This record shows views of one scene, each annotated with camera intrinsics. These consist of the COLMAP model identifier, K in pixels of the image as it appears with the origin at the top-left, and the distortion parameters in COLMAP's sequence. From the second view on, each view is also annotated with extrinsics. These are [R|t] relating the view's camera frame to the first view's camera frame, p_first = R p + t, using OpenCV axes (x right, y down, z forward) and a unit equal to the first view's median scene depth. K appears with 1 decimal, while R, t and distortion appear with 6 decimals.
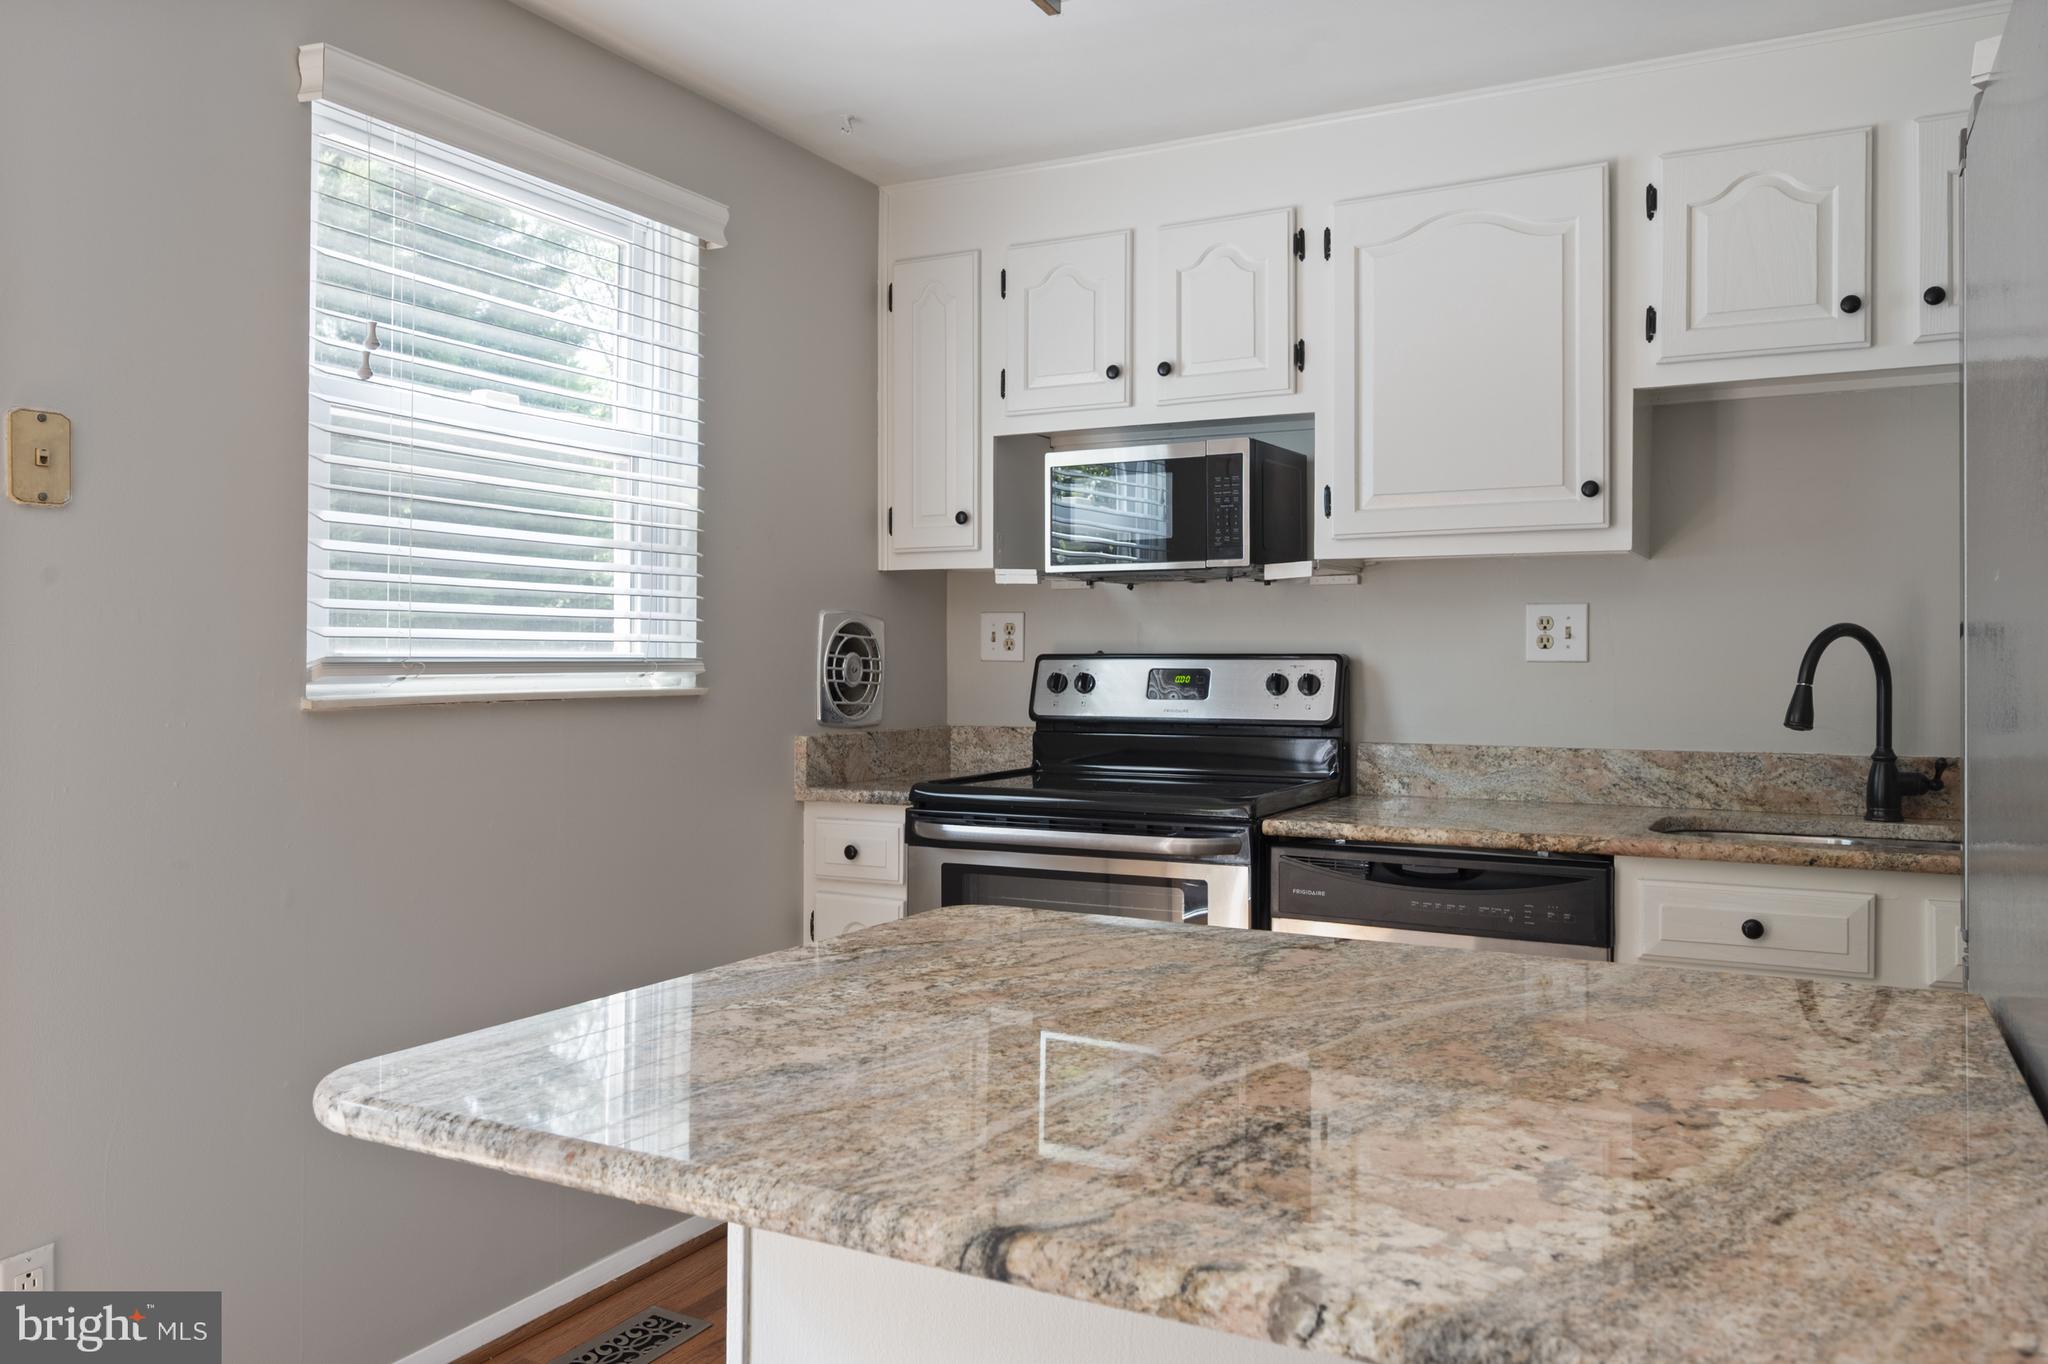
lens RADIAL K [[1507.1, 0, 1027.0], [0, 1507.1, 655.4], [0, 0, 1]] dist [-0.006373, -0.000143]
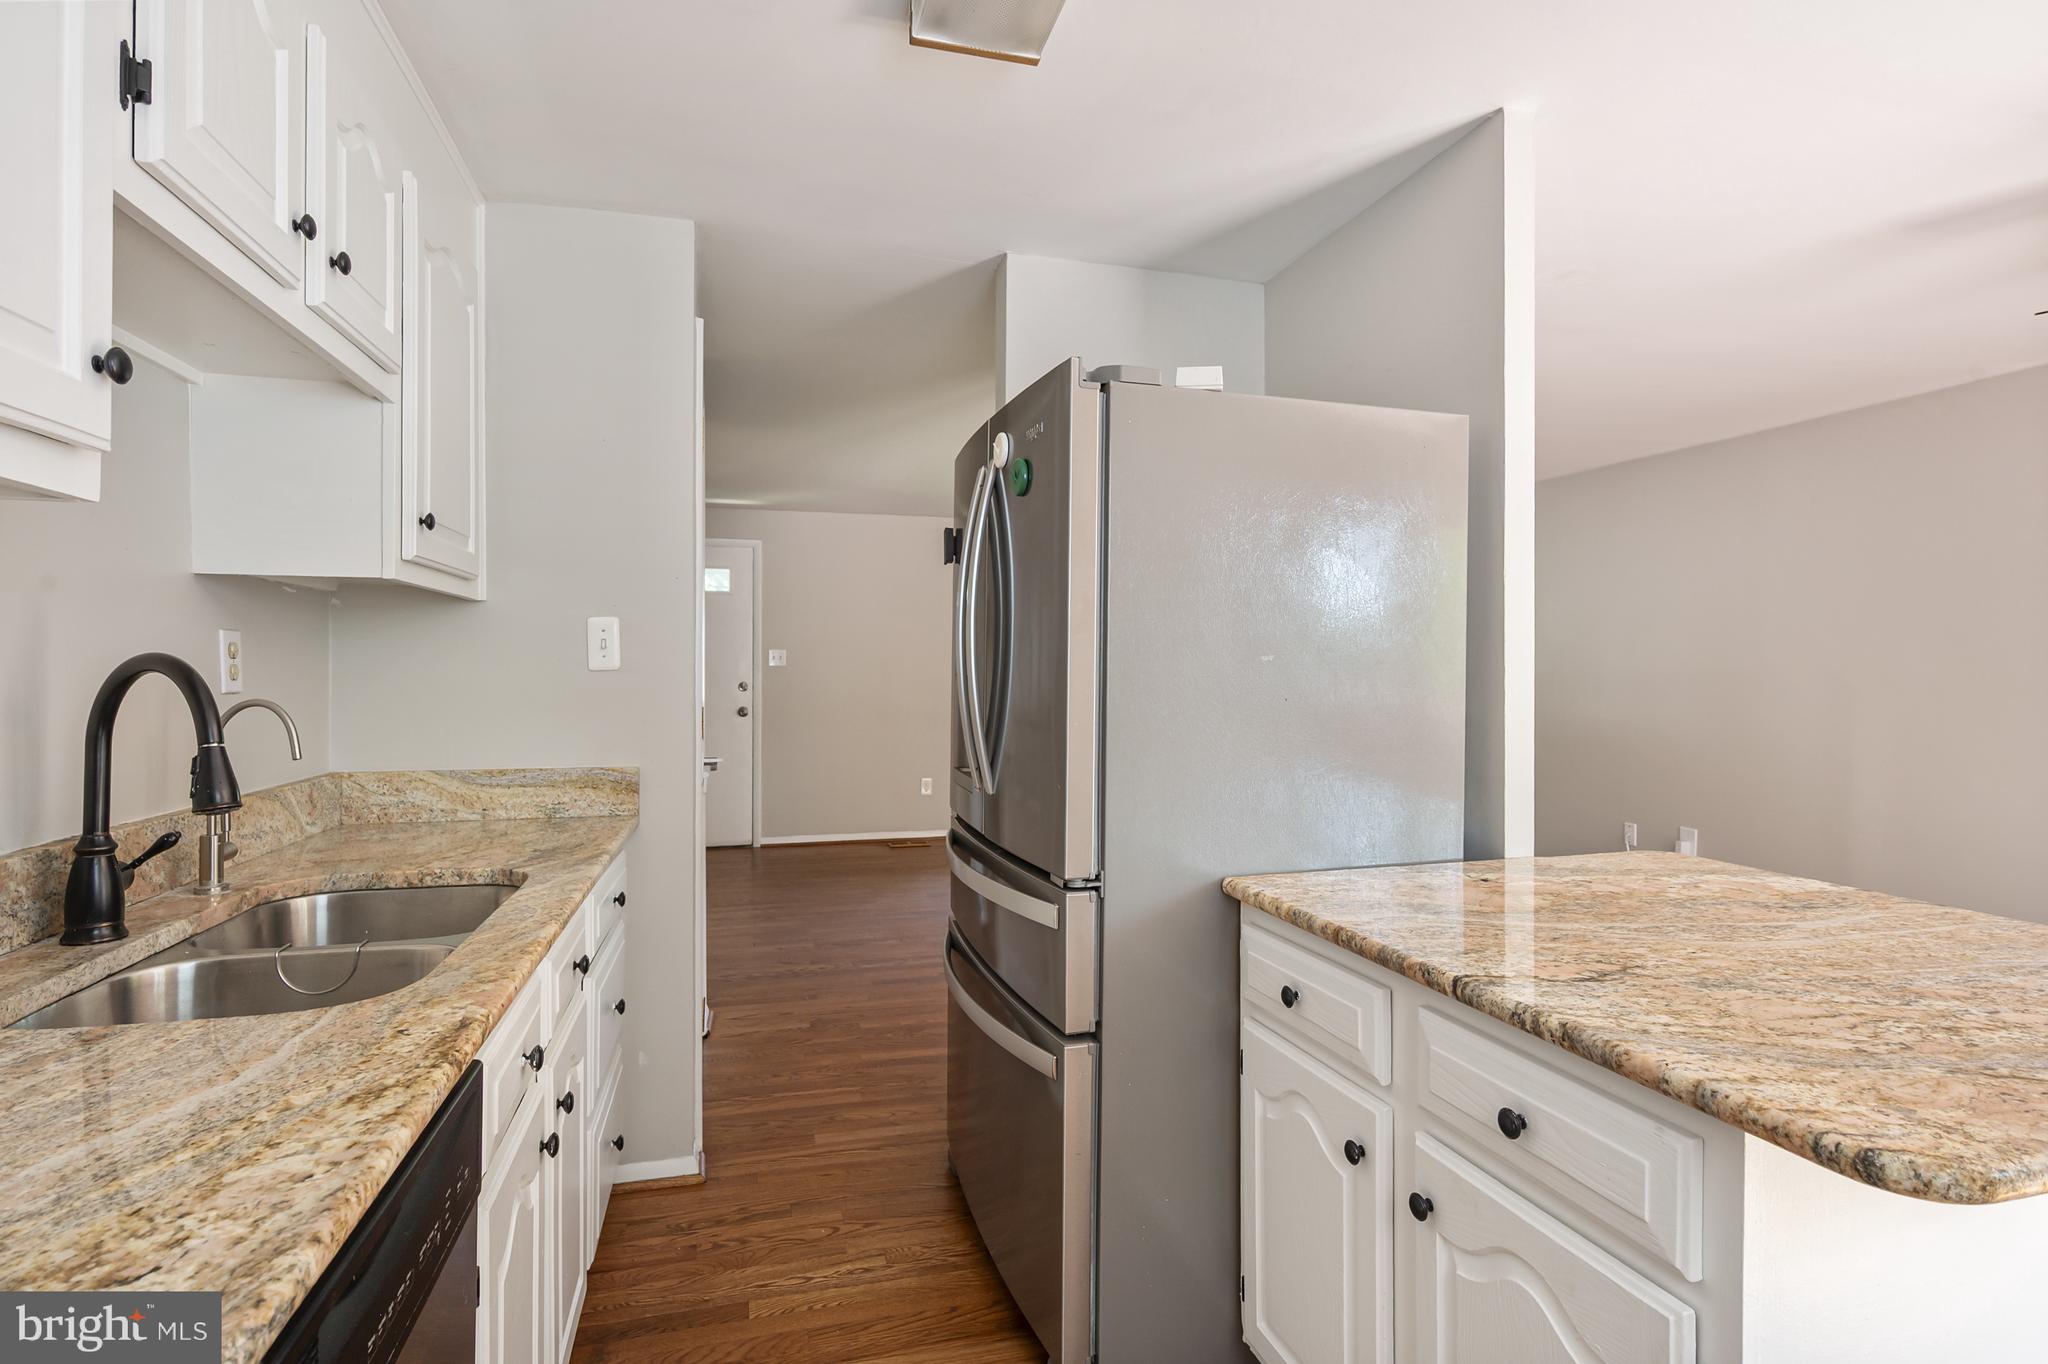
lens RADIAL K [[1009.8, 0, 1024.0], [0, 1009.8, 682.0], [0, 0, 1]] dist [-0.003039, -0.000738]
pose [[-0.683530, -0.013778, 0.729792, -0.050845], [-0.006968, 0.999899, 0.012351, -0.015014], [-0.729889, 0.003357, -0.683557, 0.911854]]
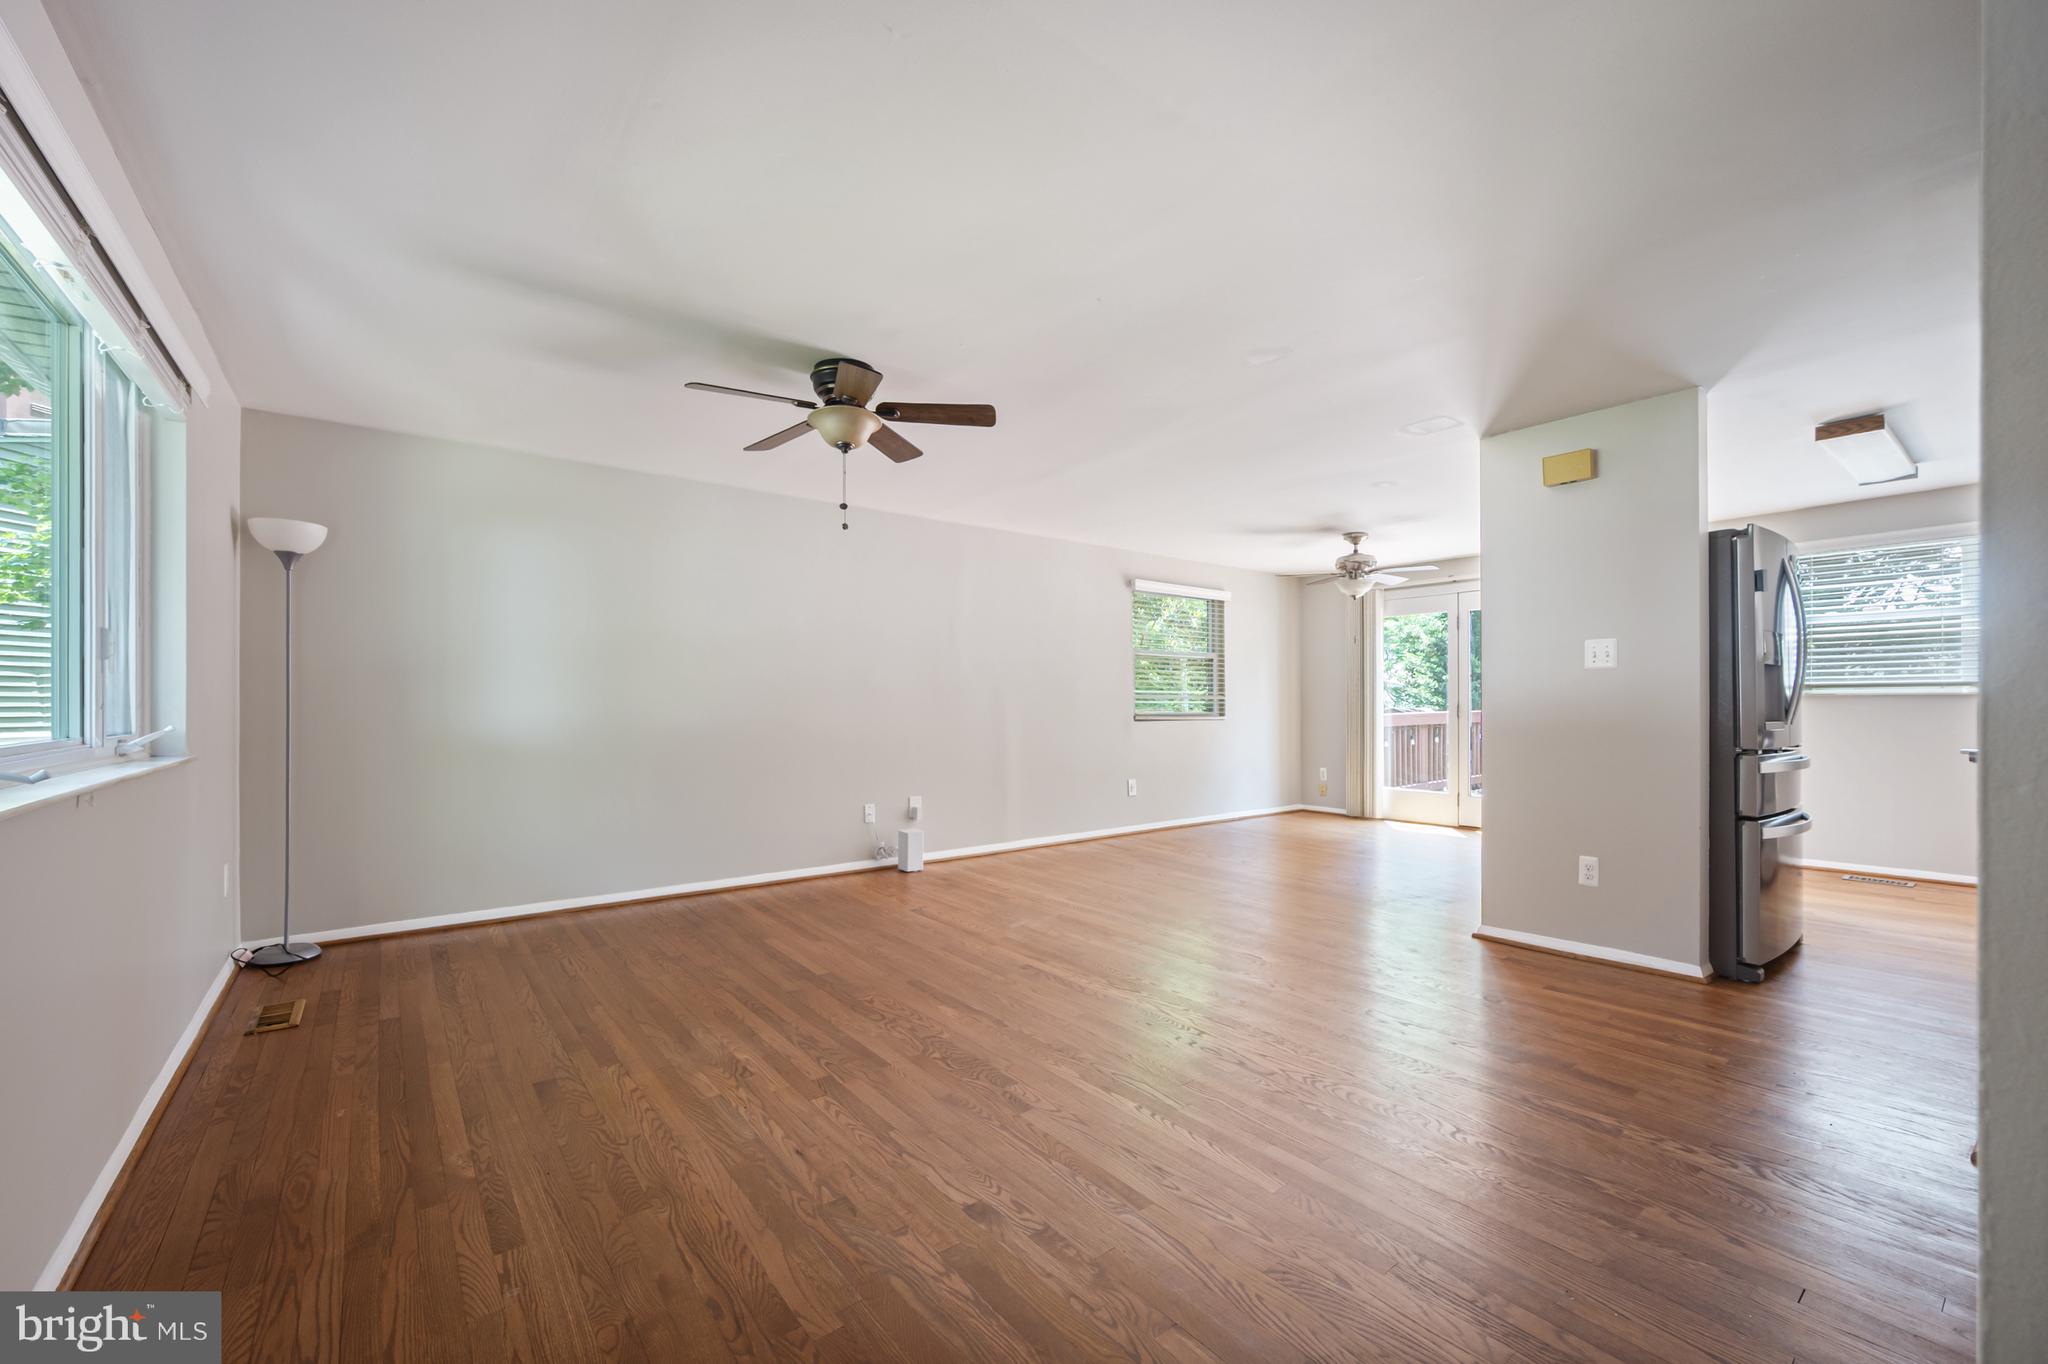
lens RADIAL K [[817.6, 0, 1024.2], [0, 817.6, 701.8], [0, 0, 1]] dist [-0.000659, -0.000046]
pose [[-0.403887, -0.003463, -0.914802, 1.878912], [0.004743, 0.999971, -0.005880, 0.039560], [0.914797, -0.006713, -0.403859, -0.037296]]
